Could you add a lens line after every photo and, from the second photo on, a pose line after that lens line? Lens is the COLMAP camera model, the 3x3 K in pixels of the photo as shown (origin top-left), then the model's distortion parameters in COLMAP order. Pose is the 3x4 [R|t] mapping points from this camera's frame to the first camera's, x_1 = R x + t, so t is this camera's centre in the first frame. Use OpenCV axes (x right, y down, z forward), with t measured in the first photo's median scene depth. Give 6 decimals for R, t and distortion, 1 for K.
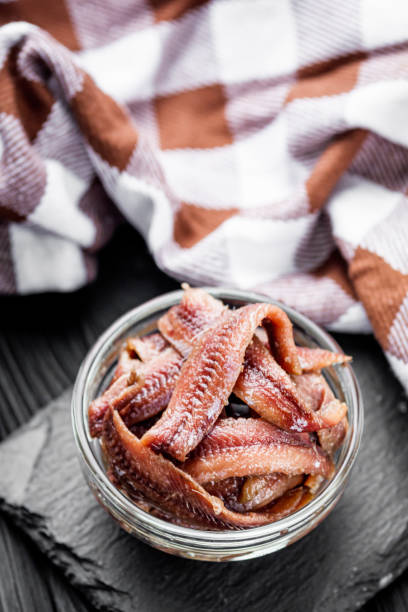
lens RADIAL K [[2301.7, 0, 204.0], [0, 2301.7, 306.0], [0, 0, 1]] dist [-0.048111, 0.191365]
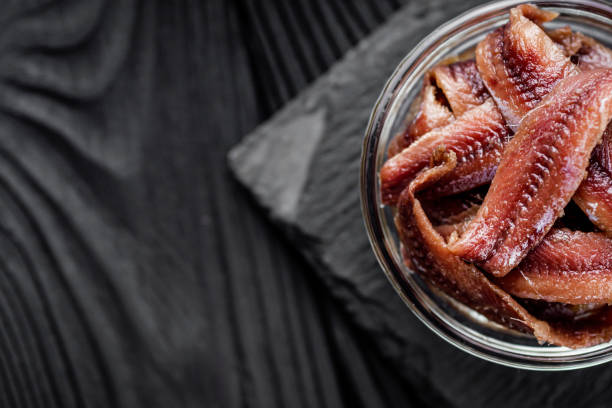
lens RADIAL K [[2301.7, 0, 306.0], [0, 2301.7, 204.0], [0, 0, 1]] dist [-0.048111, 0.191365]
pose [[0.997160, 0.047217, -0.058677, -0.029907], [-0.011913, 0.868161, 0.496140, -0.335114], [0.074367, -0.494031, 0.866258, 0.328825]]
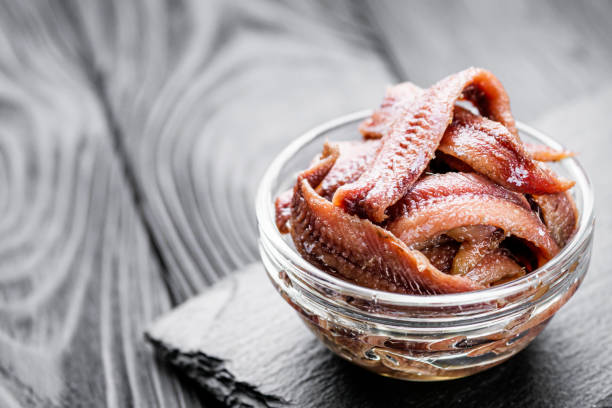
lens RADIAL K [[2301.7, 0, 306.0], [0, 2301.7, 204.0], [0, 0, 1]] dist [-0.048111, 0.191365]
pose [[0.997021, -0.013507, -0.075938, 0.027272], [-0.016896, 0.922389, -0.385892, 0.385699], [0.075257, 0.386025, 0.919413, 0.212036]]
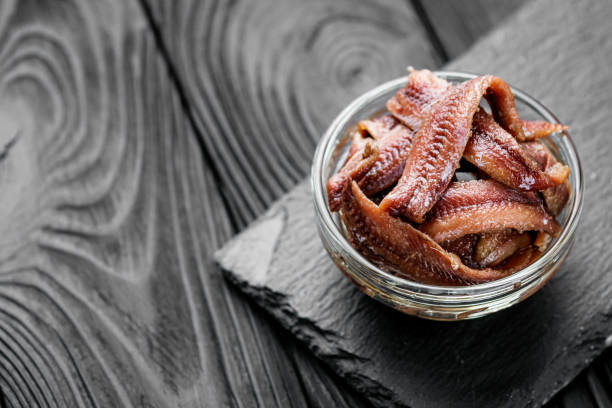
lens RADIAL K [[2301.7, 0, 306.0], [0, 2301.7, 204.0], [0, 0, 1]] dist [-0.048111, 0.191365]
pose [[0.998754, -0.048496, -0.011778, -0.048493], [0.047983, 0.998025, -0.040546, 0.098364], [0.013721, 0.039930, 0.999108, -0.068017]]
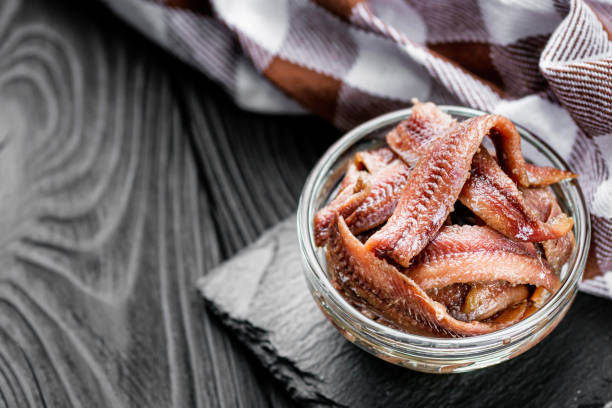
lens RADIAL K [[2301.7, 0, 306.0], [0, 2301.7, 204.0], [0, 0, 1]] dist [-0.048111, 0.191365]
pose [[0.997462, 0.027122, -0.065834, 0.012083], [-0.030085, 0.998559, -0.044431, 0.084887], [0.064534, 0.046299, 0.996841, 0.003357]]
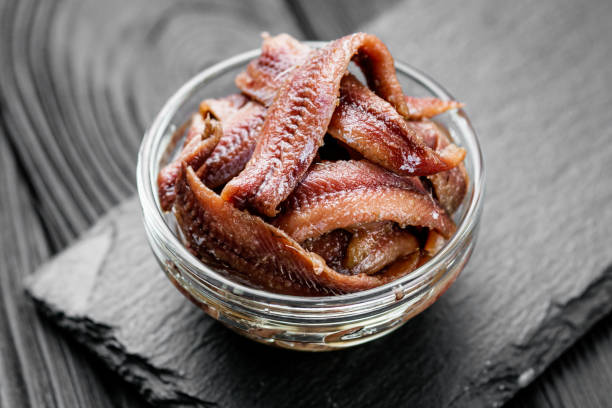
lens RADIAL K [[2301.7, 0, 306.0], [0, 2301.7, 204.0], [0, 0, 1]] dist [-0.048111, 0.191365]
pose [[0.998248, -0.058069, 0.011377, -0.006507], [0.059077, 0.988985, -0.135718, 0.174246], [-0.003370, 0.136152, 0.990682, 0.176574]]
